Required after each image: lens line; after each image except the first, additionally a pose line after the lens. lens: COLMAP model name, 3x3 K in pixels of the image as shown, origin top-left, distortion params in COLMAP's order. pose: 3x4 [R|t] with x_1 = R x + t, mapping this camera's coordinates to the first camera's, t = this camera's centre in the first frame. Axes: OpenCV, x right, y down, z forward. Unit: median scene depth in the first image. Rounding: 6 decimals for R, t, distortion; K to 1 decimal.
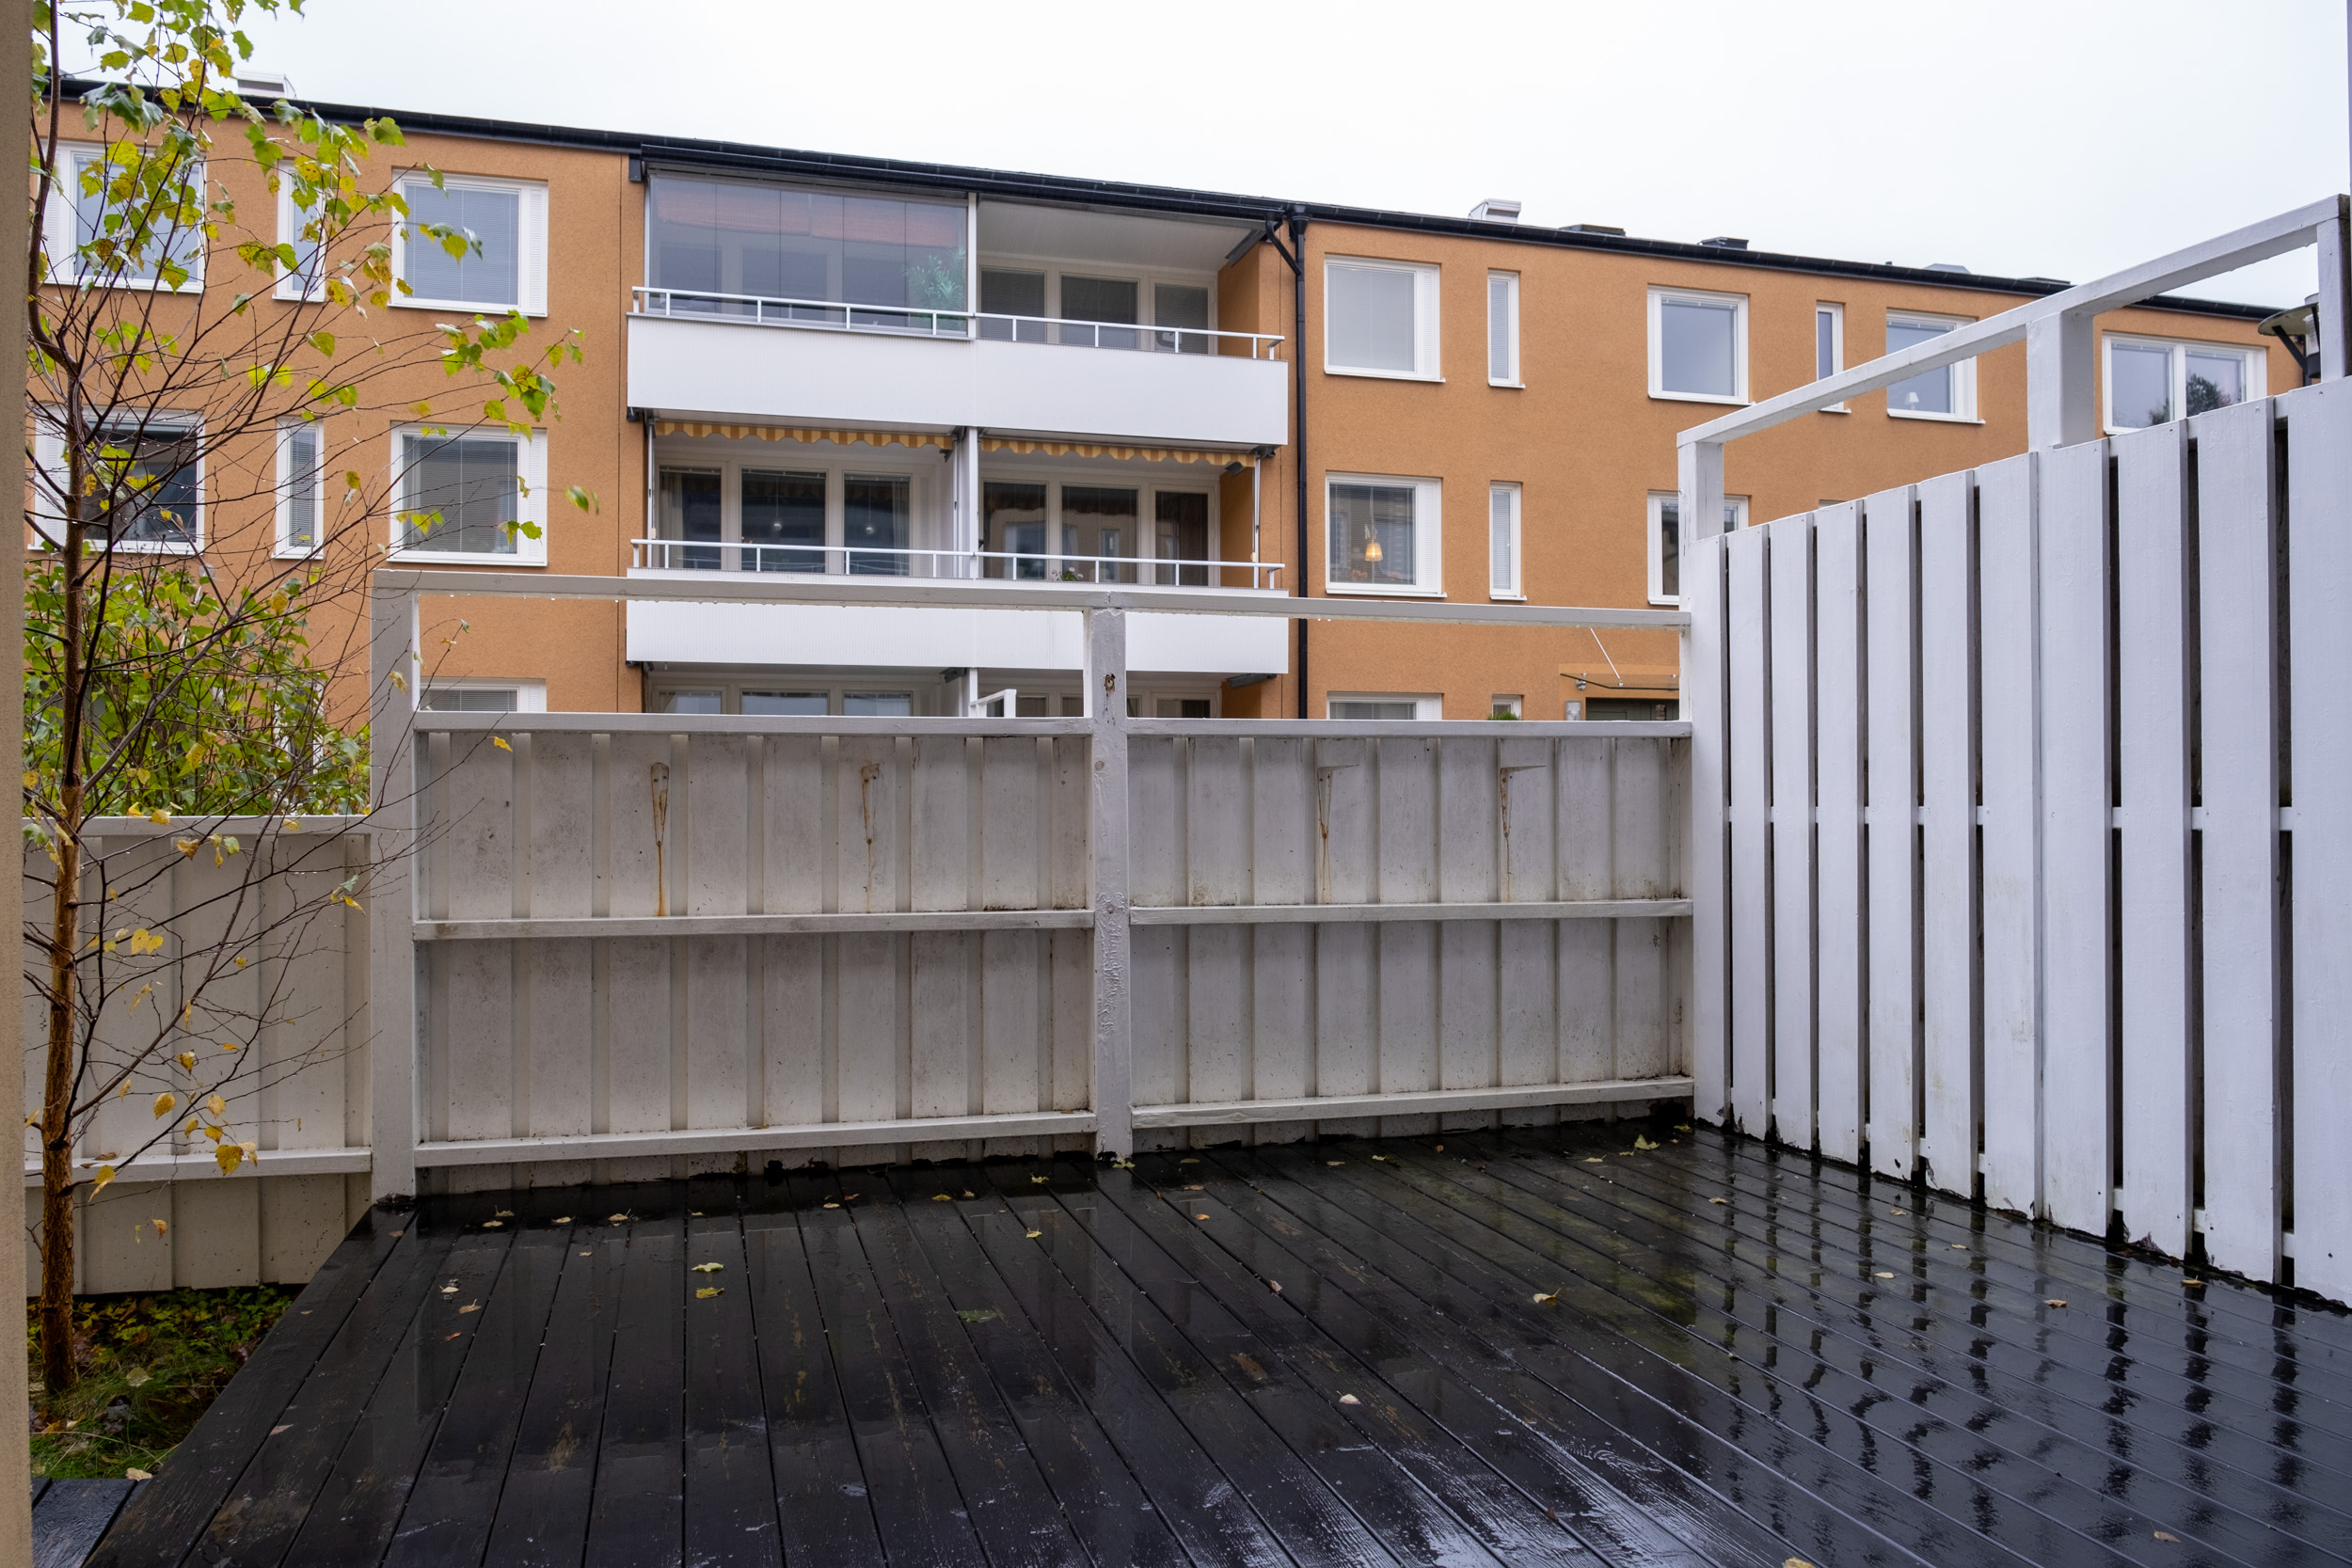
lens RADIAL K [[1691.3, 0, 1176.0], [0, 1691.3, 784.0], [0, 0, 1]] dist [-0.002203, -0.000392]
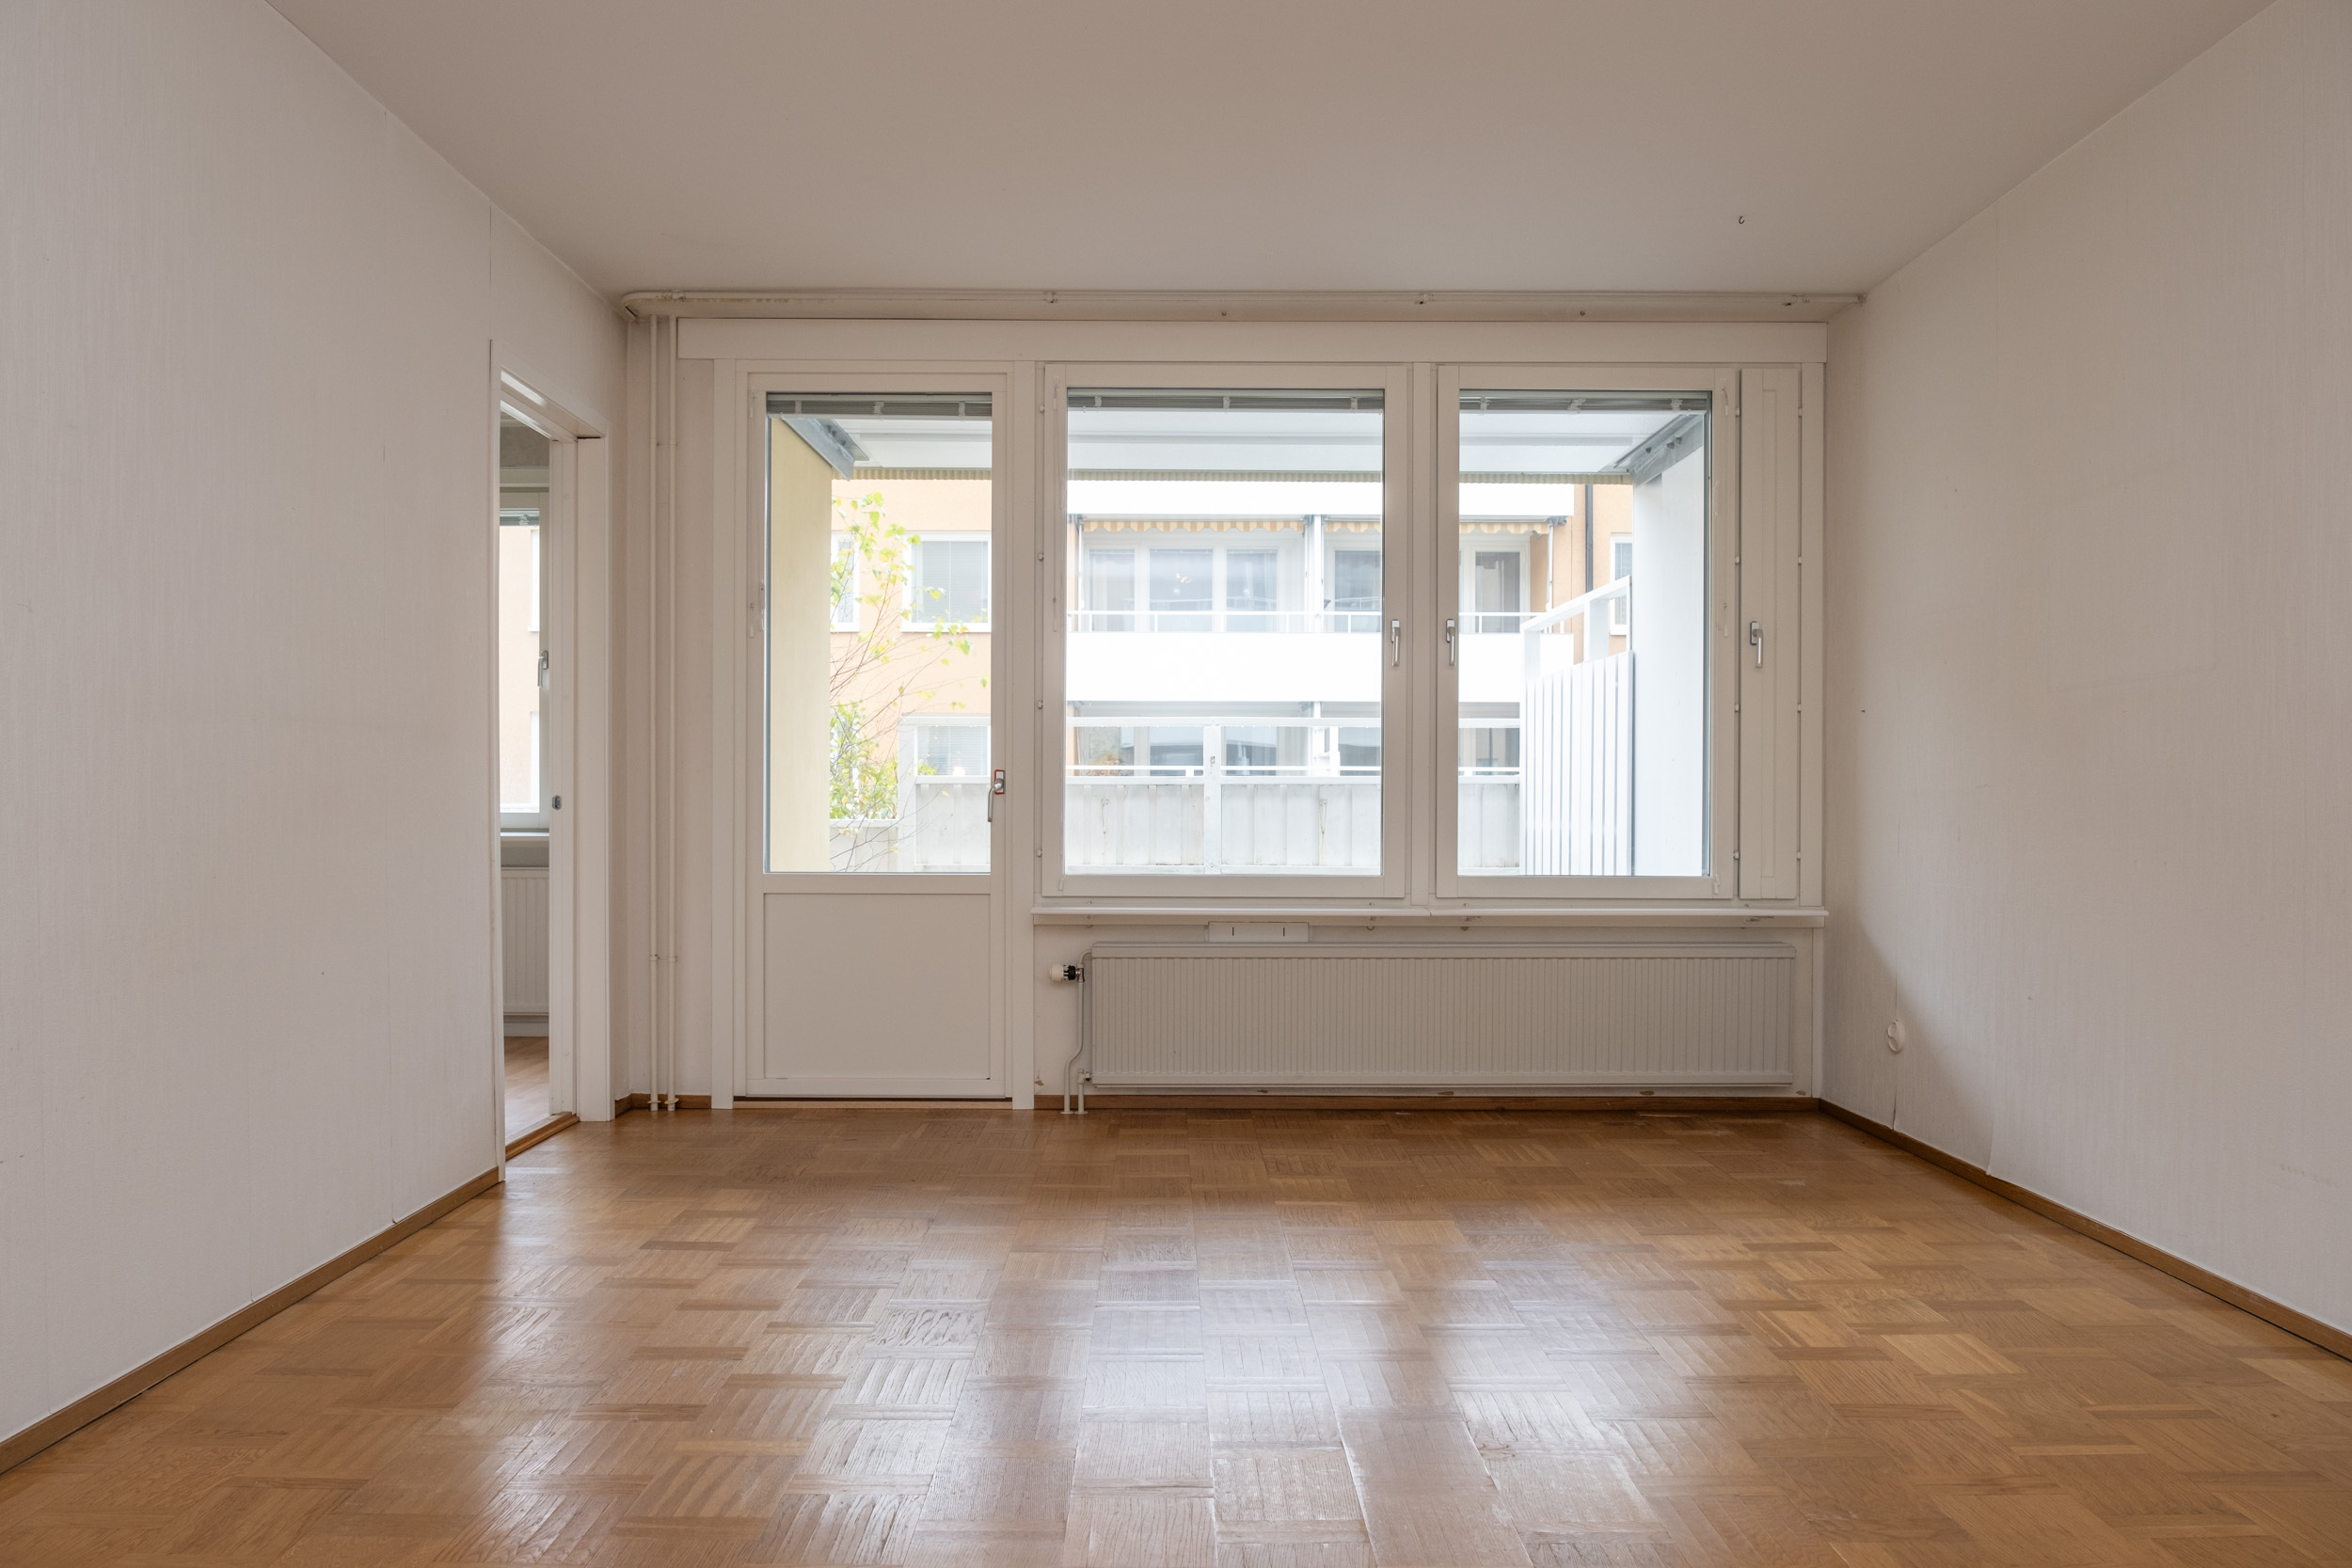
lens RADIAL K [[1691.3, 0, 1176.0], [0, 1691.3, 784.0], [0, 0, 1]] dist [-0.002203, -0.000392]
pose [[0.962805, 0.002067, -0.270189, 0.126134], [-0.001314, 0.999995, 0.002967, -0.009063], [0.270193, -0.002501, 0.962803, -0.275539]]
